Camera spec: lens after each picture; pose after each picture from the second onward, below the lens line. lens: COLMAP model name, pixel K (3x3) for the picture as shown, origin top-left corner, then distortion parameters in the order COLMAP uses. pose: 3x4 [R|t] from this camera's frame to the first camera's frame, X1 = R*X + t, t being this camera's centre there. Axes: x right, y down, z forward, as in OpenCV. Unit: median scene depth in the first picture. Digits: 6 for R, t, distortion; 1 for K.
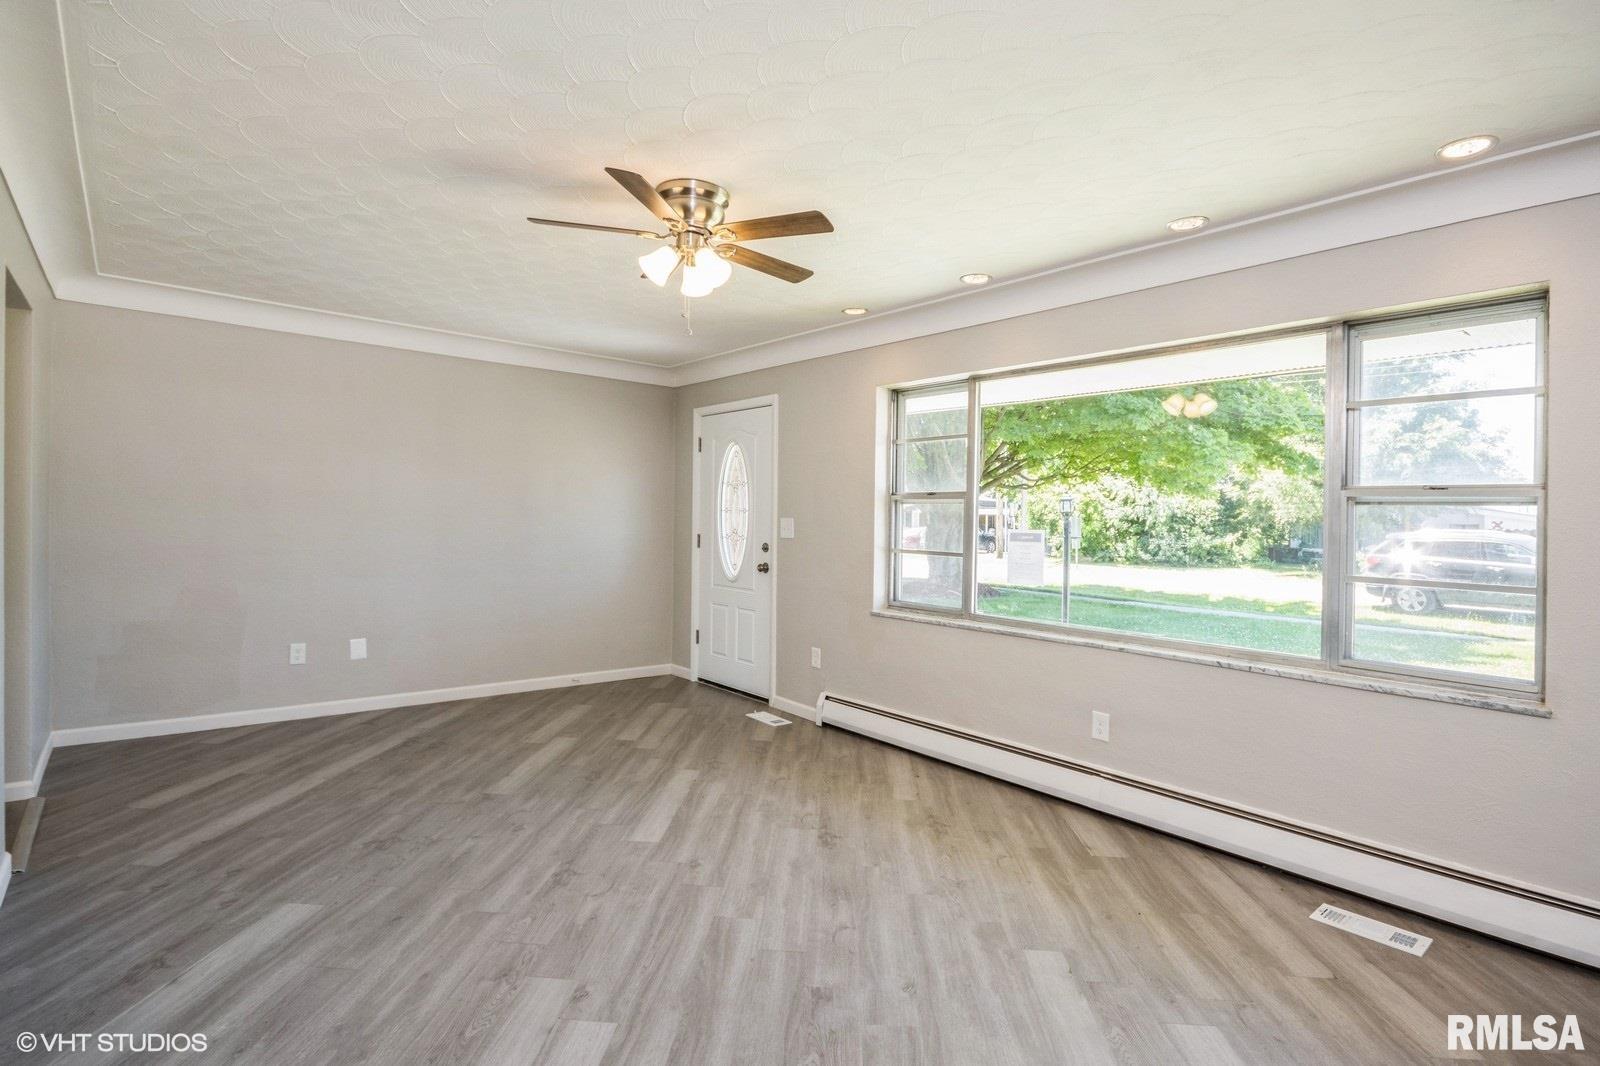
lens RADIAL K [[766.5, 0, 803.6], [0, 766.5, 529.4], [0, 0, 1]] dist [-0.016700, -0.000343]
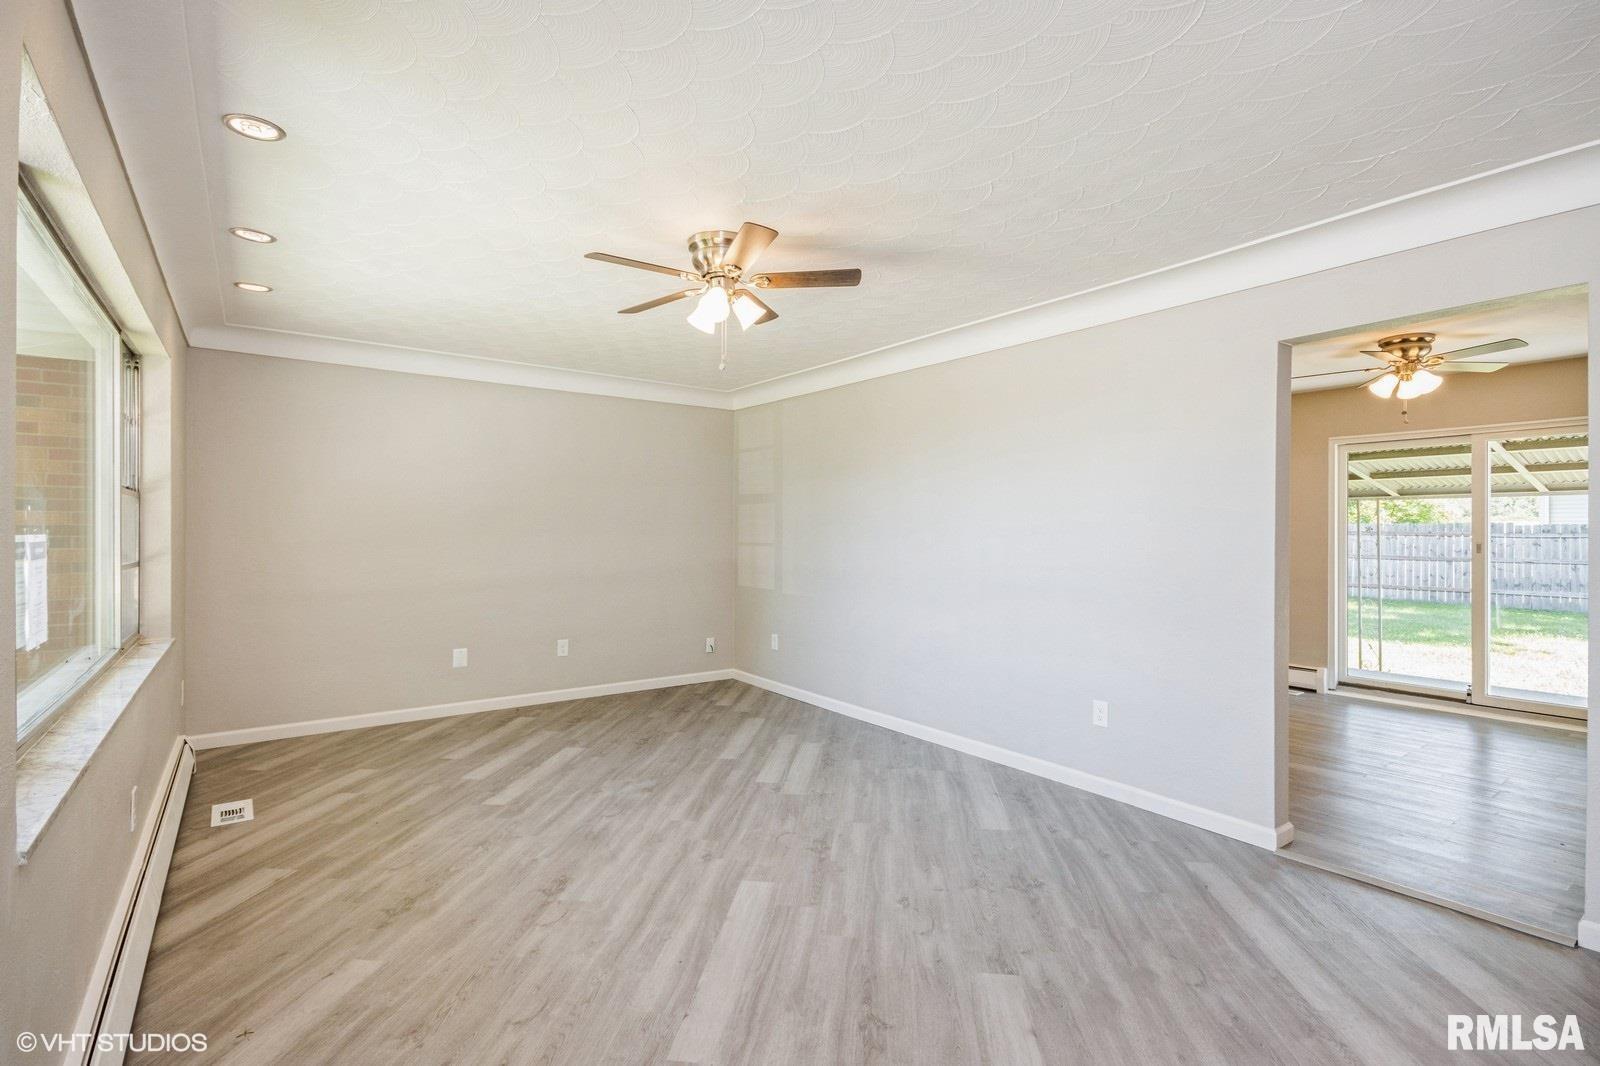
lens RADIAL K [[766.5, 0, 800.5], [0, 766.5, 527.4], [0, 0, 1]] dist [-0.016700, -0.000343]
pose [[-0.996336, -0.034498, 0.078259, -0.341822], [-0.033921, 0.999387, 0.008694, -0.038921], [-0.078510, 0.006008, -0.996895, 2.056734]]
